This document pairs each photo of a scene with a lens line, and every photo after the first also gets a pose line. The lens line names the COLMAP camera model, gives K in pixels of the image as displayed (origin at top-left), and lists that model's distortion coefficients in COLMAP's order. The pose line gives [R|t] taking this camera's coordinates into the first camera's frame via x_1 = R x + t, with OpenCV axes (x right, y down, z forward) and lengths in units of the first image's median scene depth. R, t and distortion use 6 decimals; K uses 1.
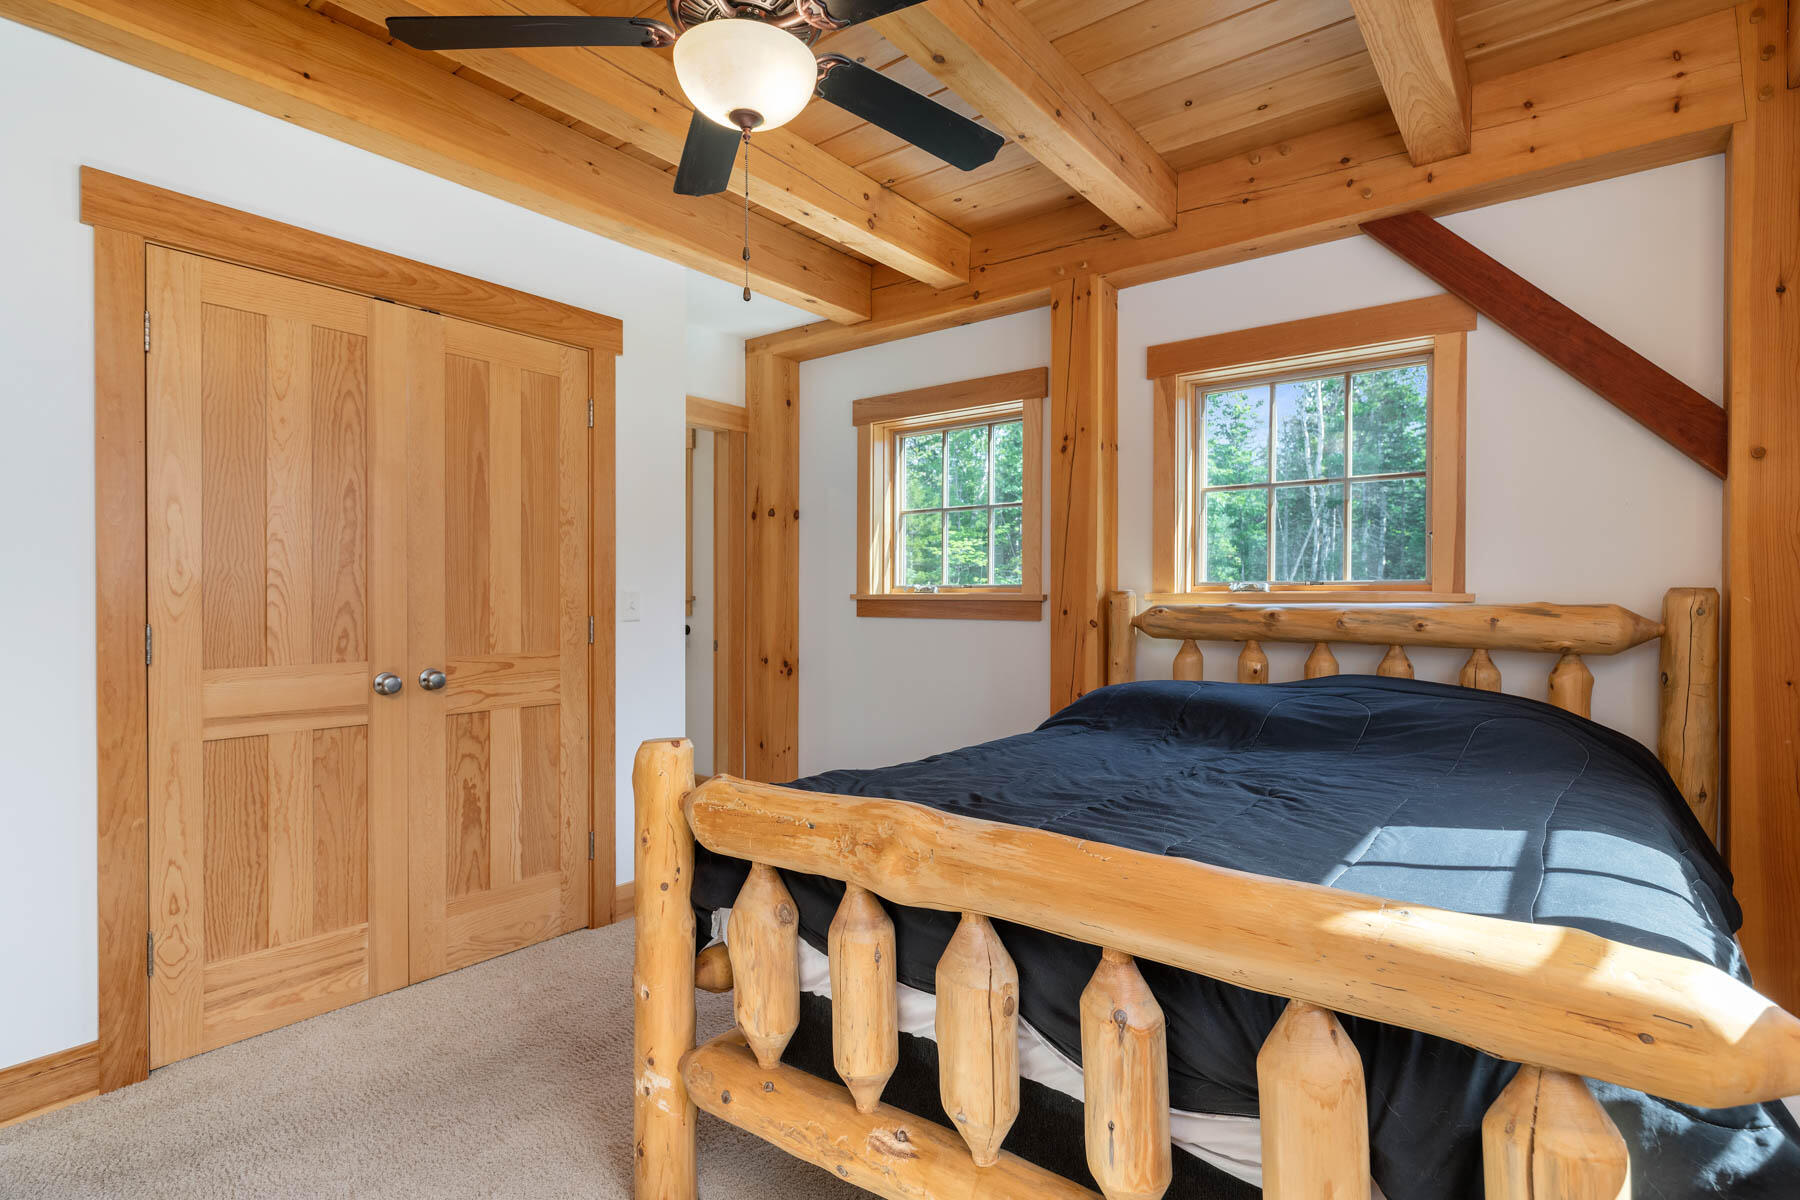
lens RADIAL K [[907.1, 0, 900.0], [0, 907.1, 600.0], [0, 0, 1]] dist [0.000763, 0.000116]
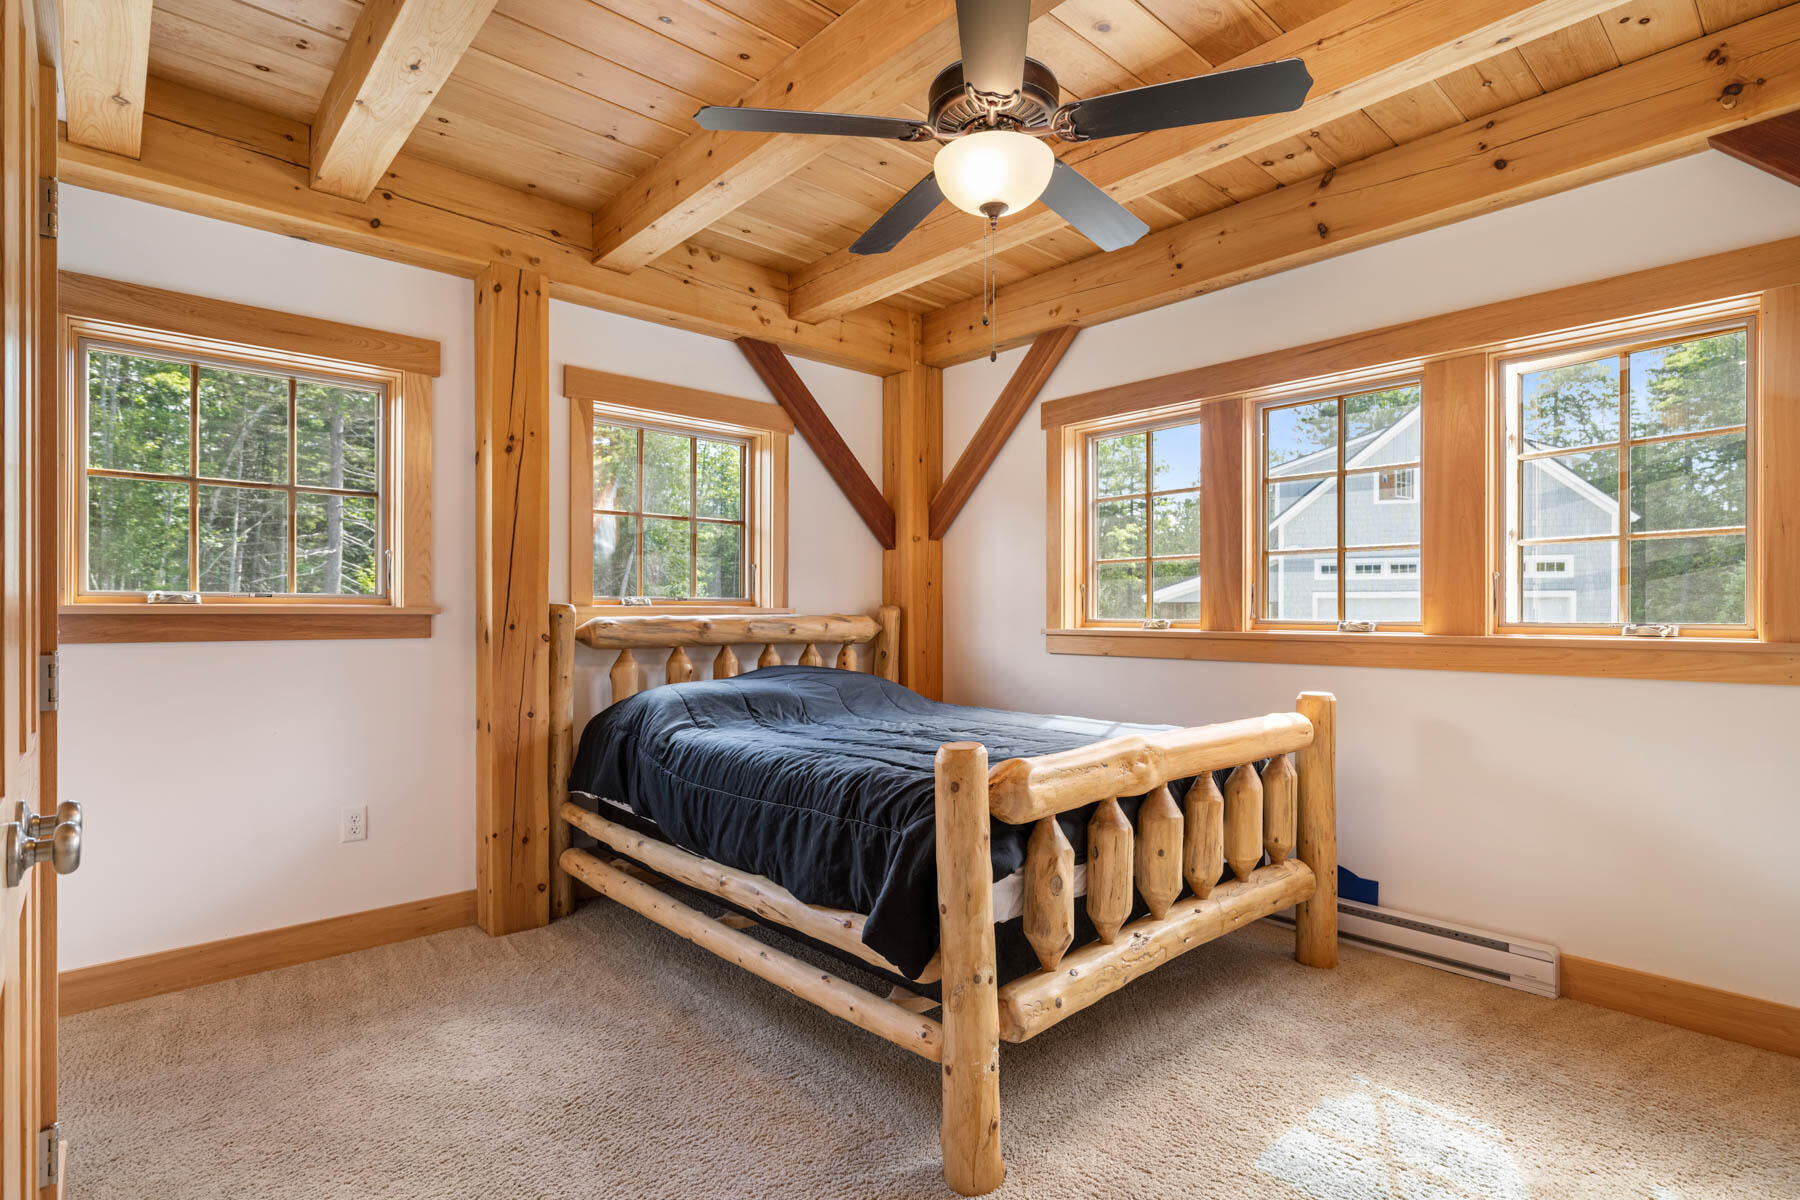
lens RADIAL K [[892.9, 0, 911.7], [0, 892.9, 623.8], [0, 0, 1]] dist [0.002525, 0.000107]
pose [[0.150919, -0.007499, 0.988518, -0.755098], [0.008961, 0.999941, 0.006218, 0.010067], [-0.988506, 0.007920, 0.150977, 0.531658]]
